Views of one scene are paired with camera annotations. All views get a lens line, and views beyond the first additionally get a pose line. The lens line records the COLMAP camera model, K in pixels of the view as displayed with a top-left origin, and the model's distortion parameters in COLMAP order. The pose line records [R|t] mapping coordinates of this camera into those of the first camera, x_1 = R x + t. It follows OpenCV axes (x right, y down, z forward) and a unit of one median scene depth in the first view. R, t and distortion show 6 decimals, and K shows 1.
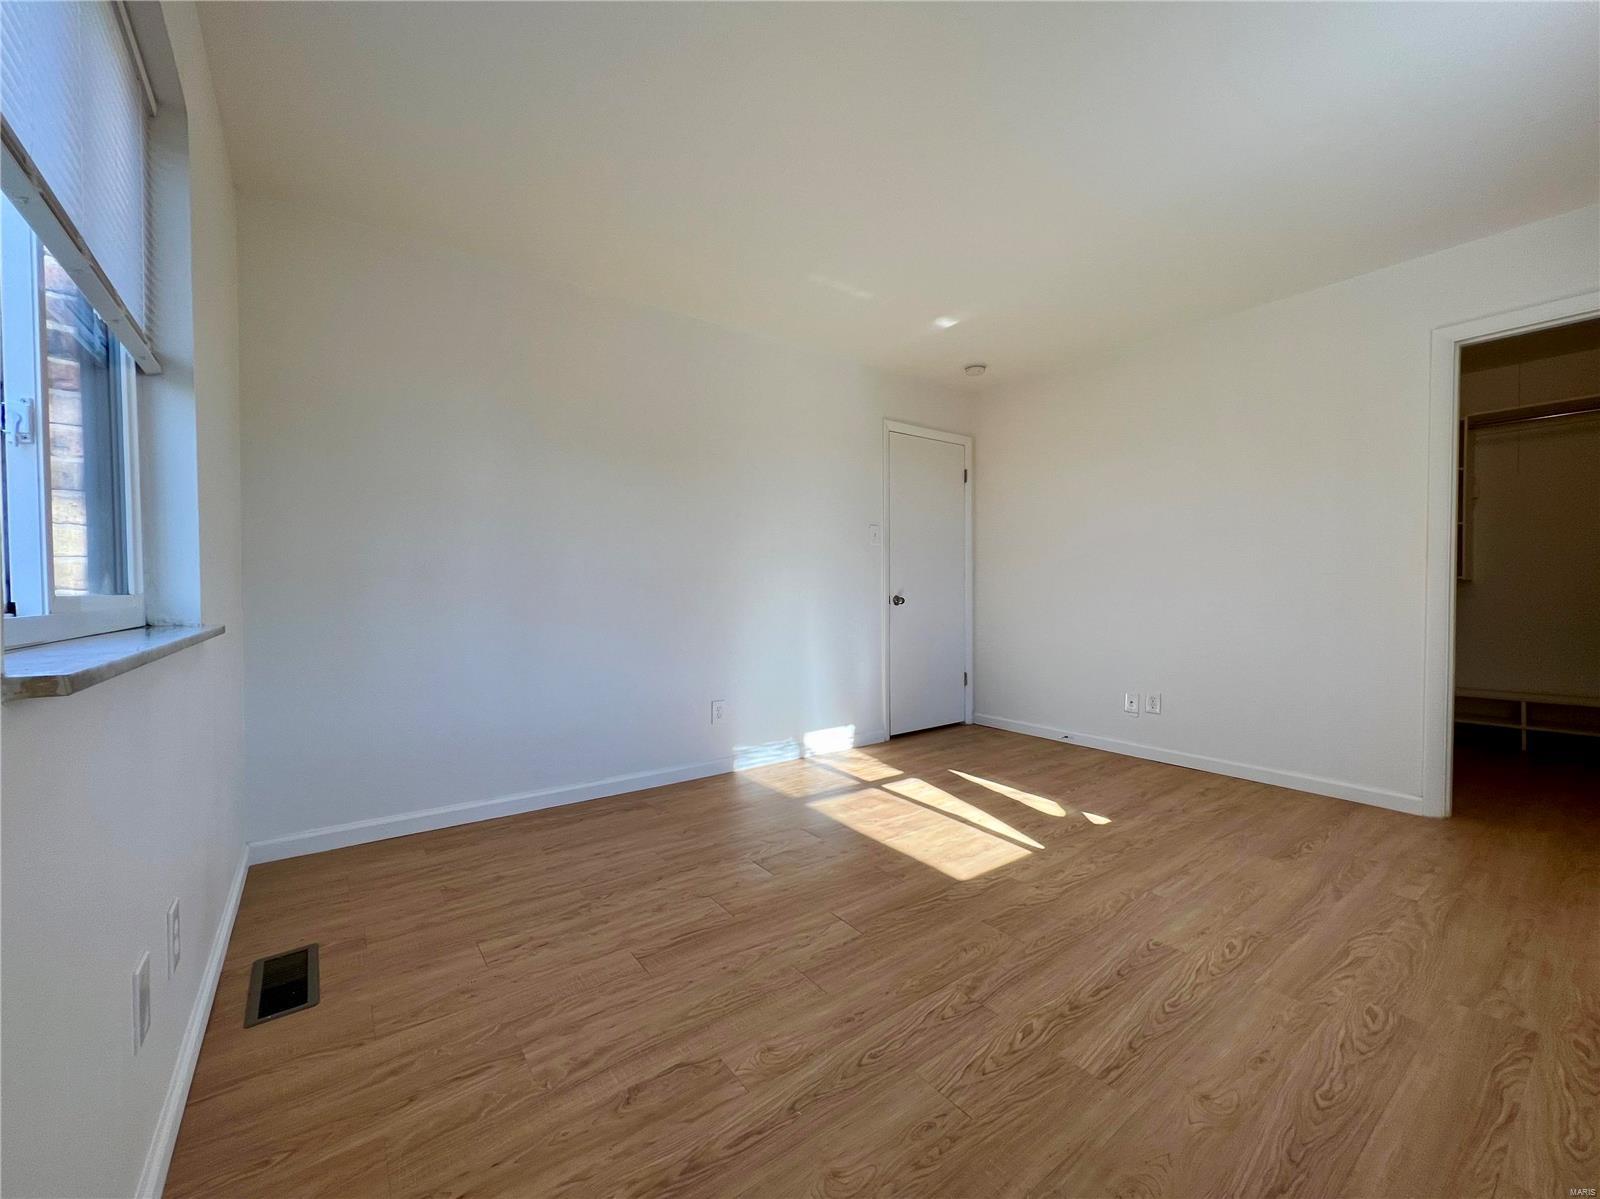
lens RADIAL K [[643.2, 0, 802.2], [0, 643.2, 601.8], [0, 0, 1]] dist [-0.003225, 0.000195]
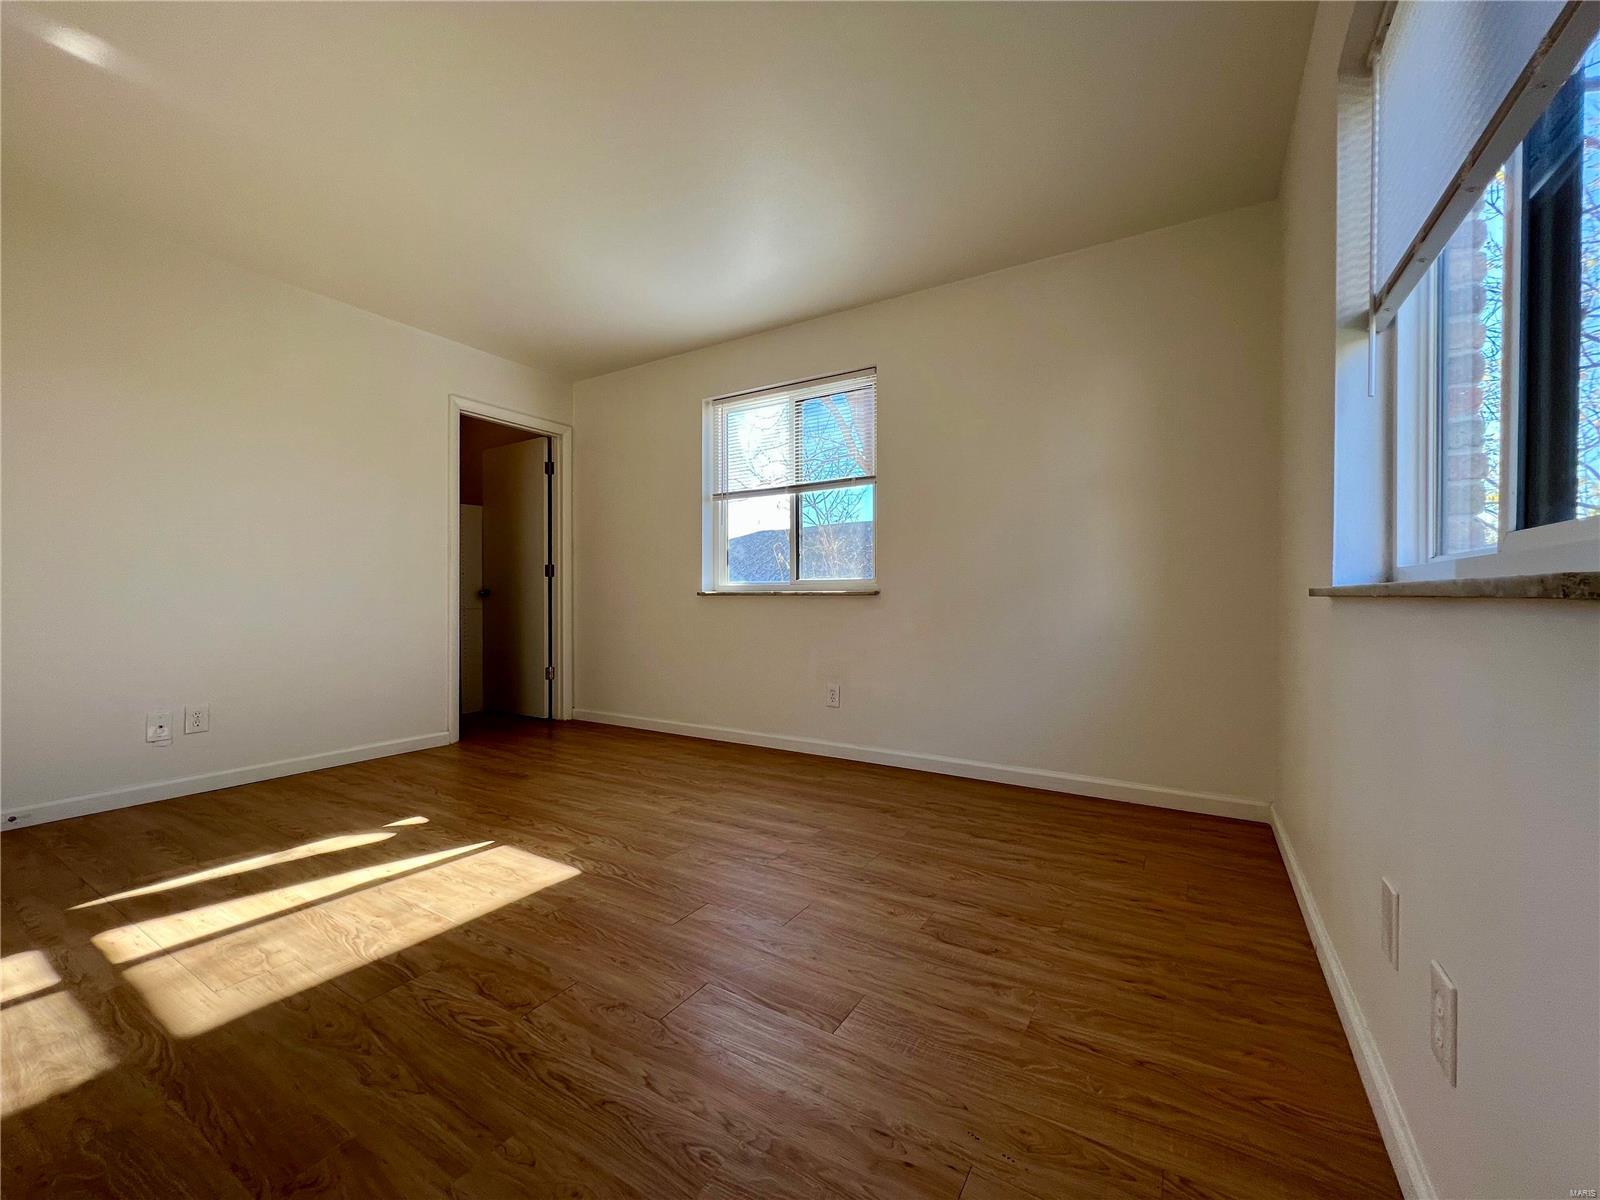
lens RADIAL K [[641.5, 0, 797.8], [0, 641.5, 602.2], [0, 0, 1]] dist [-0.000395, 0.000334]
pose [[-0.369978, -0.007537, 0.929010, -0.839349], [0.014579, 0.999797, 0.013917, 0.031009], [-0.928926, 0.018693, -0.369793, 1.165800]]
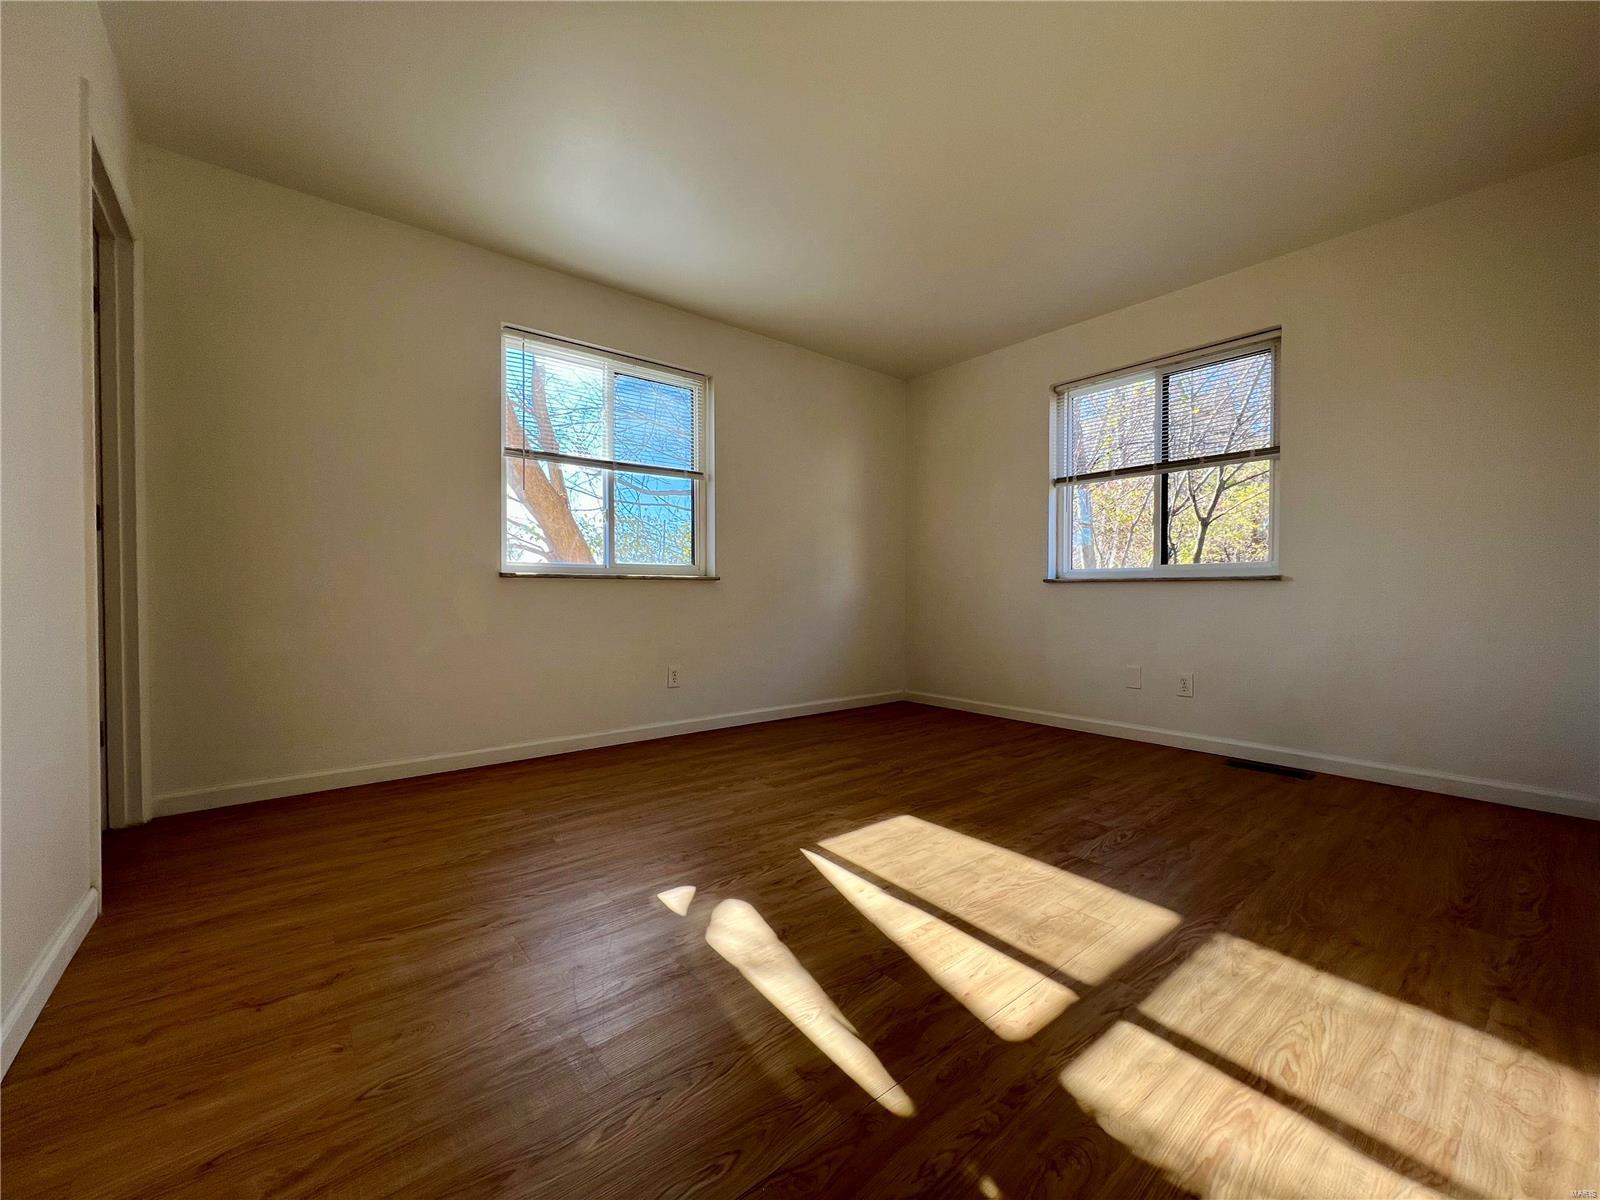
lens RADIAL K [[641.5, 0, 797.8], [0, 641.5, 602.2], [0, 0, 1]] dist [-0.000395, 0.000334]
pose [[-0.999000, -0.000247, -0.044708, 0.519928], [-0.001588, 0.999550, 0.029967, 0.046466], [0.044680, 0.030008, -0.998551, 2.295904]]
